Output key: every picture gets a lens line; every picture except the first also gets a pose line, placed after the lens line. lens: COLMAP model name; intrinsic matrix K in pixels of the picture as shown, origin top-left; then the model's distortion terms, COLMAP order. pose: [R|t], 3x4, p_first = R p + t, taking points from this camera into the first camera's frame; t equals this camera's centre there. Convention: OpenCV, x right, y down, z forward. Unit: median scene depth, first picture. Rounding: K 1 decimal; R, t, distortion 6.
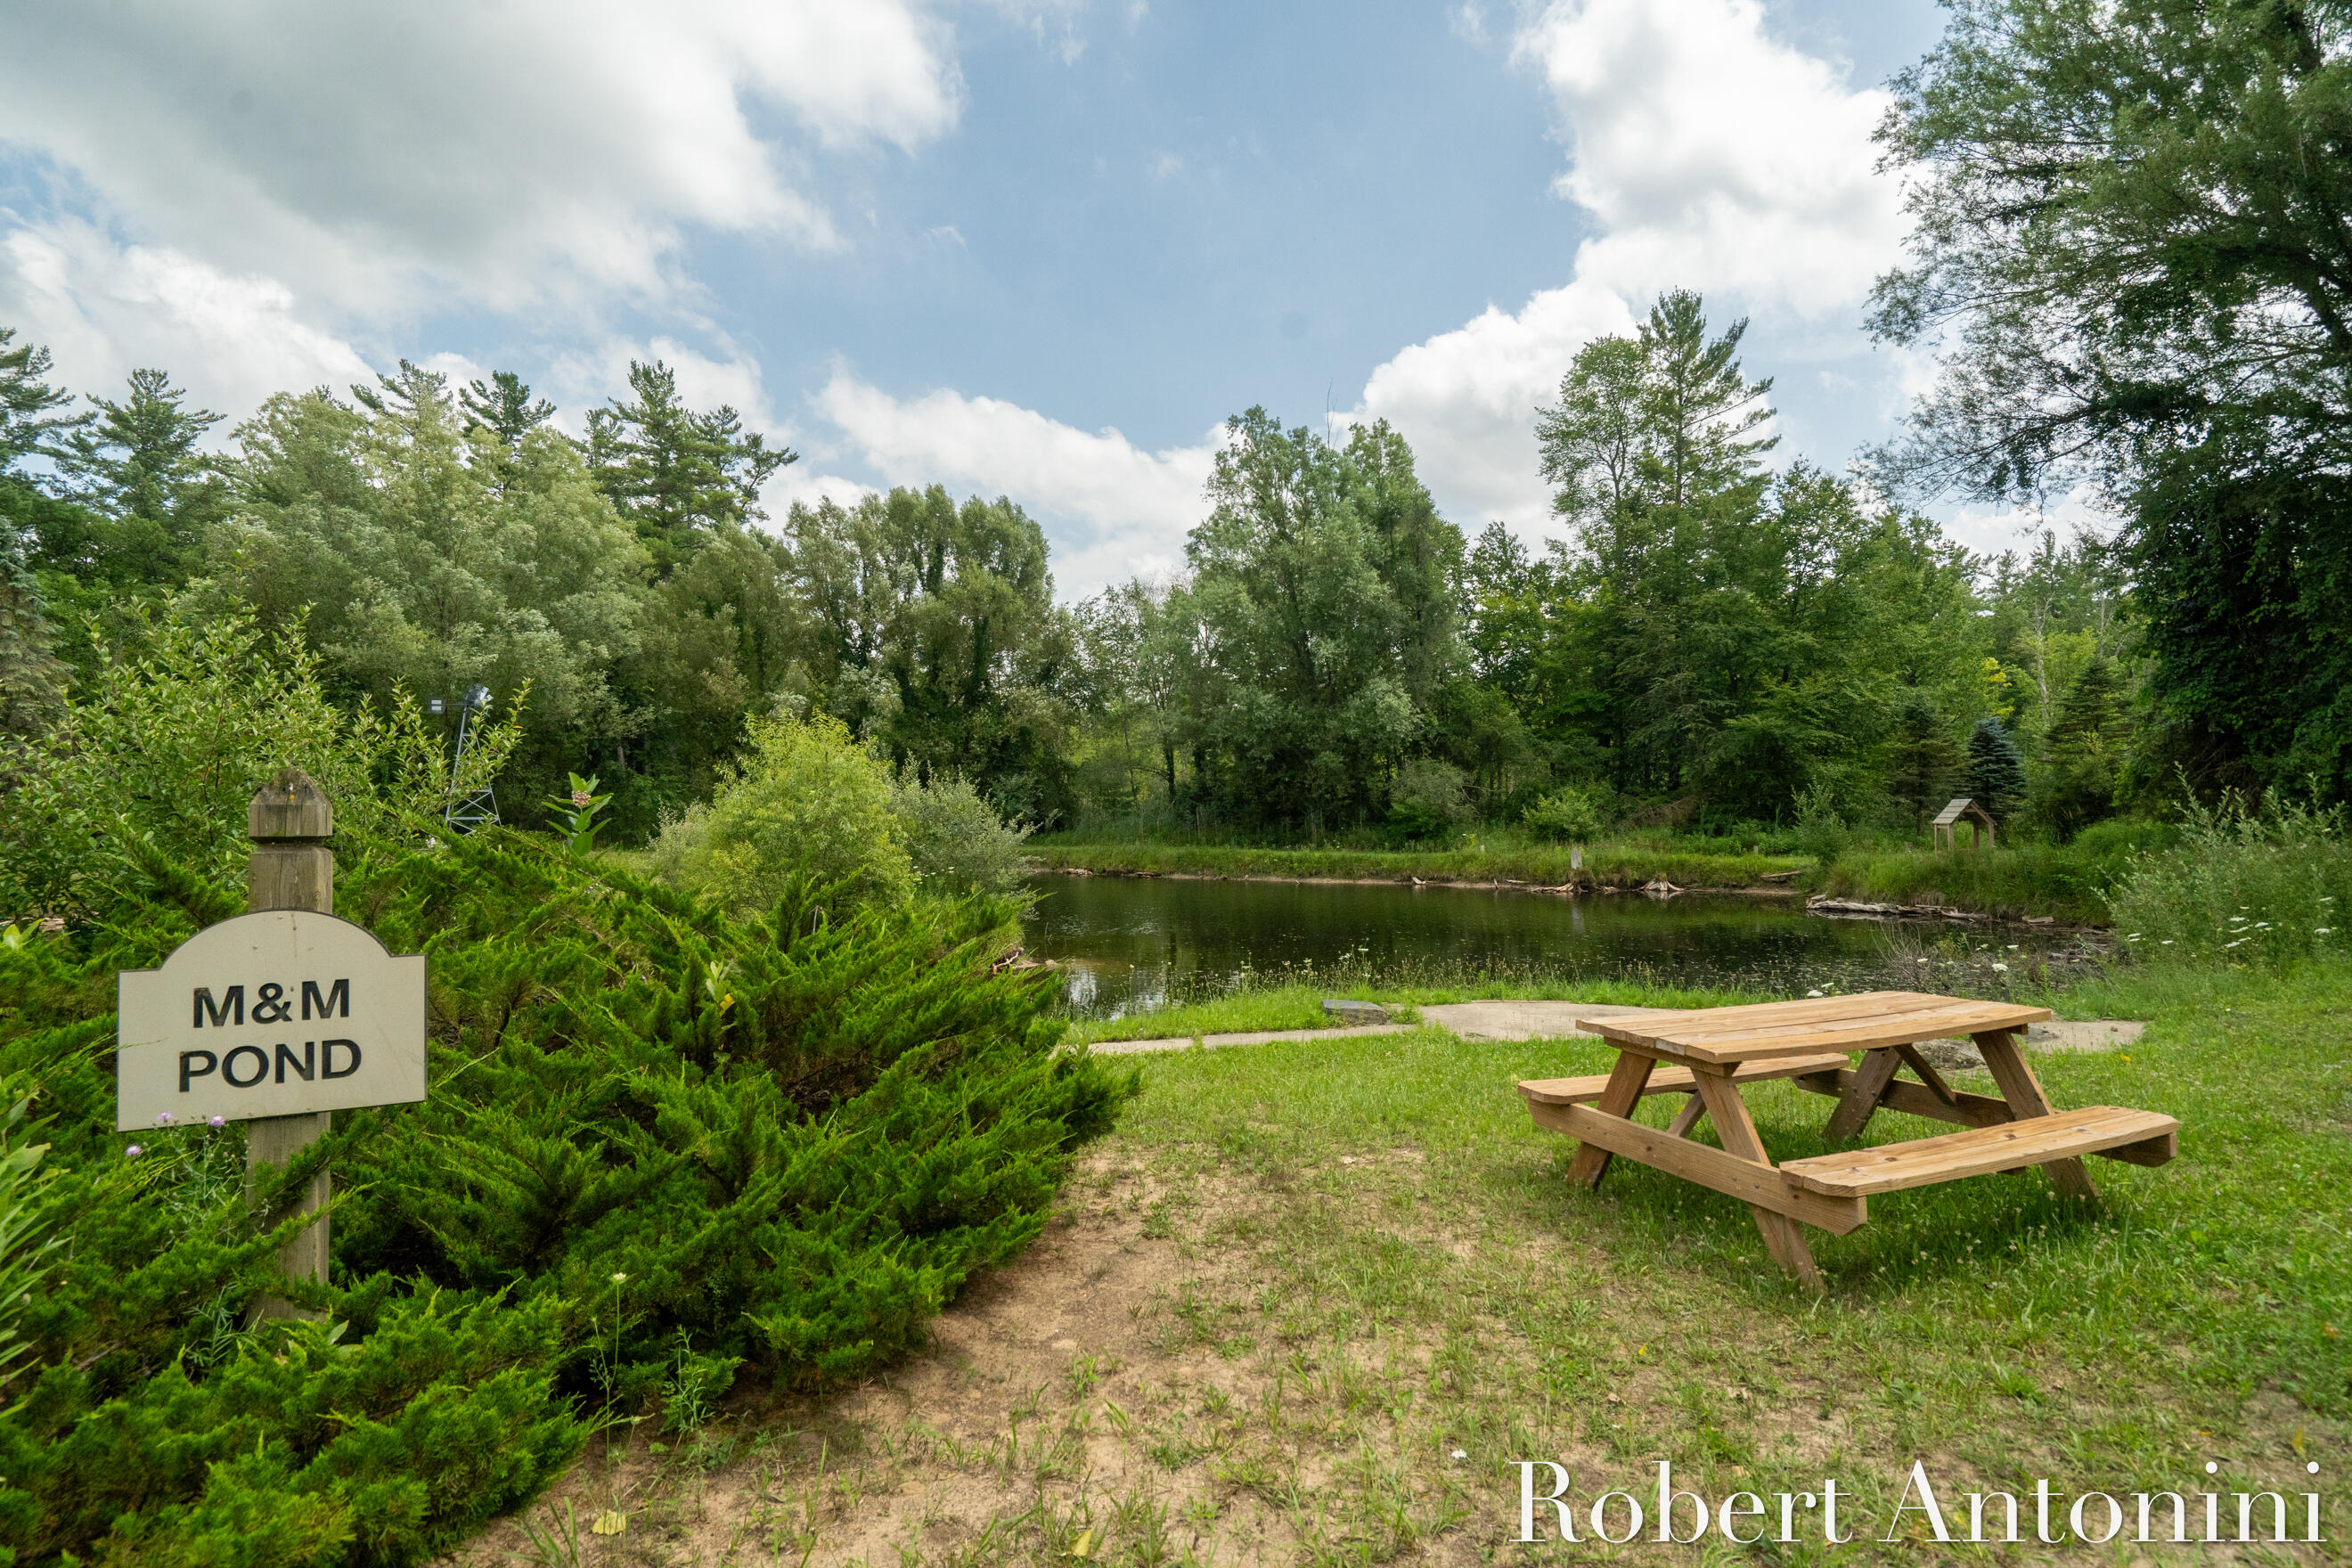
lens RADIAL K [[1211.8, 0, 1172.1], [0, 1211.8, 789.0], [0, 0, 1]] dist [-0.001583, -0.000630]
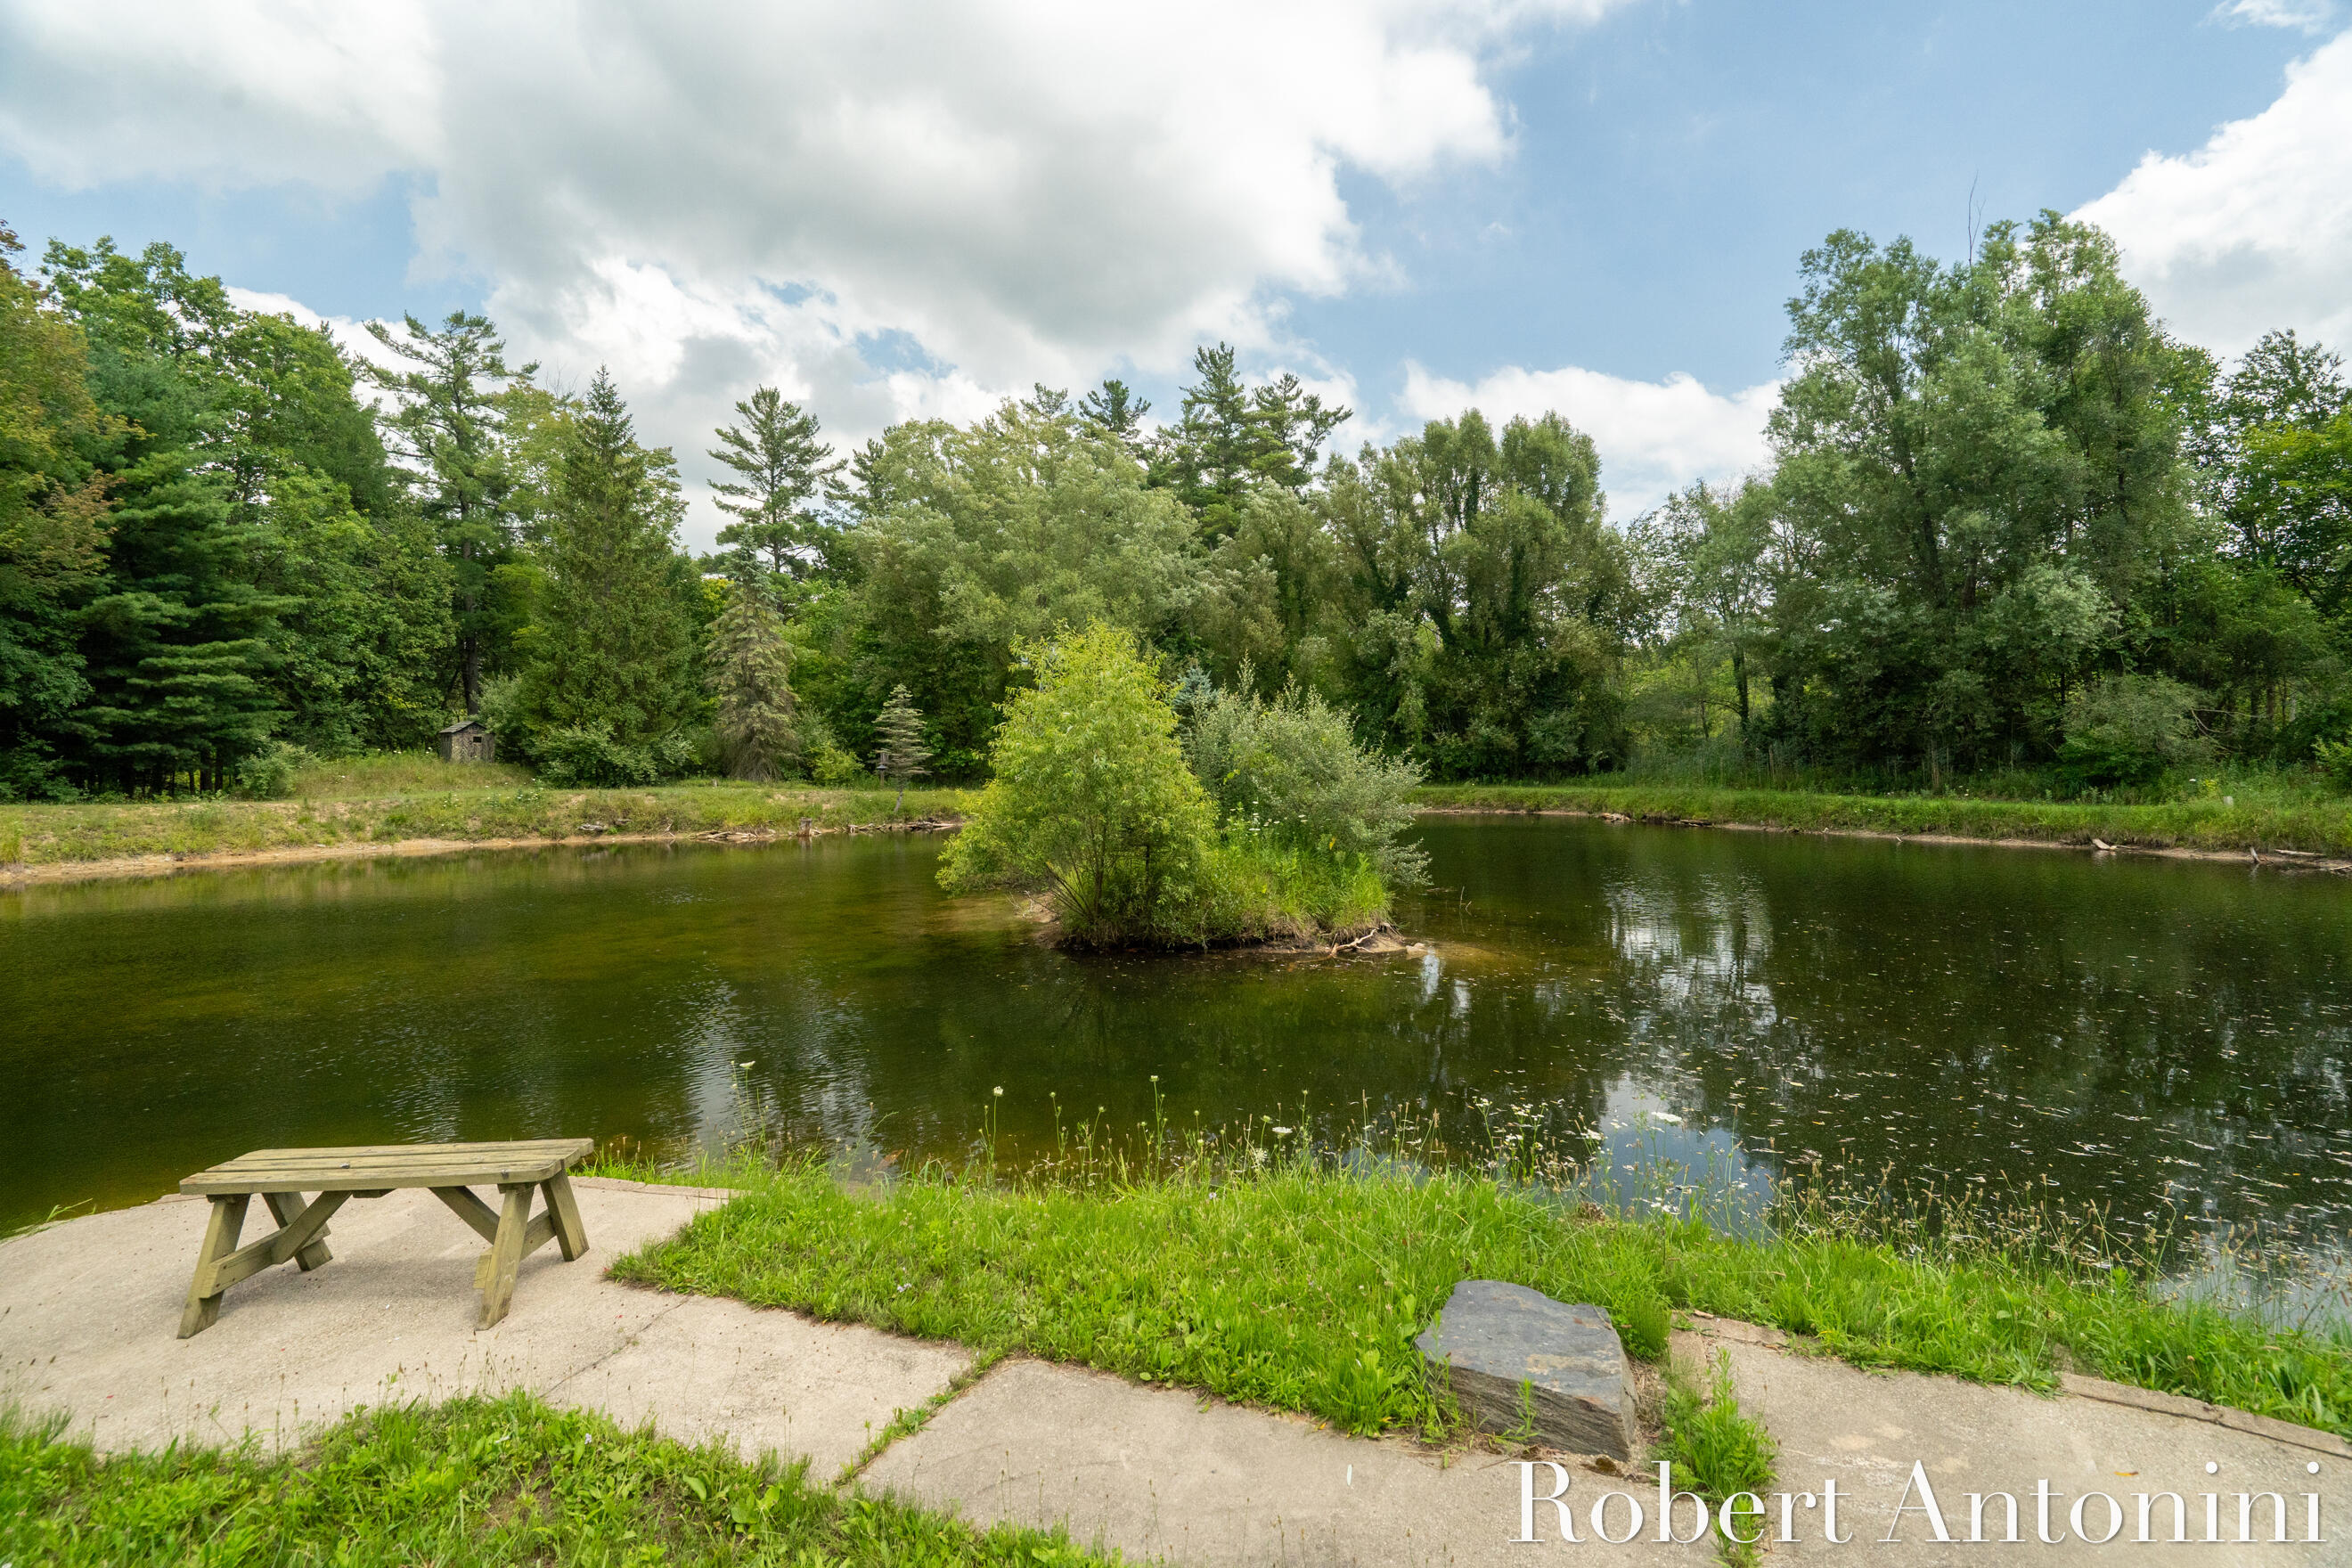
lens RADIAL K [[1053.0, 0, 1184.0], [0, 1053.0, 780.5], [0, 0, 1]] dist [-0.004977, 0.001483]
pose [[0.854676, 0.010270, -0.519060, 0.050987], [0.012516, 0.999106, 0.040377, 0.005625], [0.519011, -0.041006, 0.853784, 0.164183]]
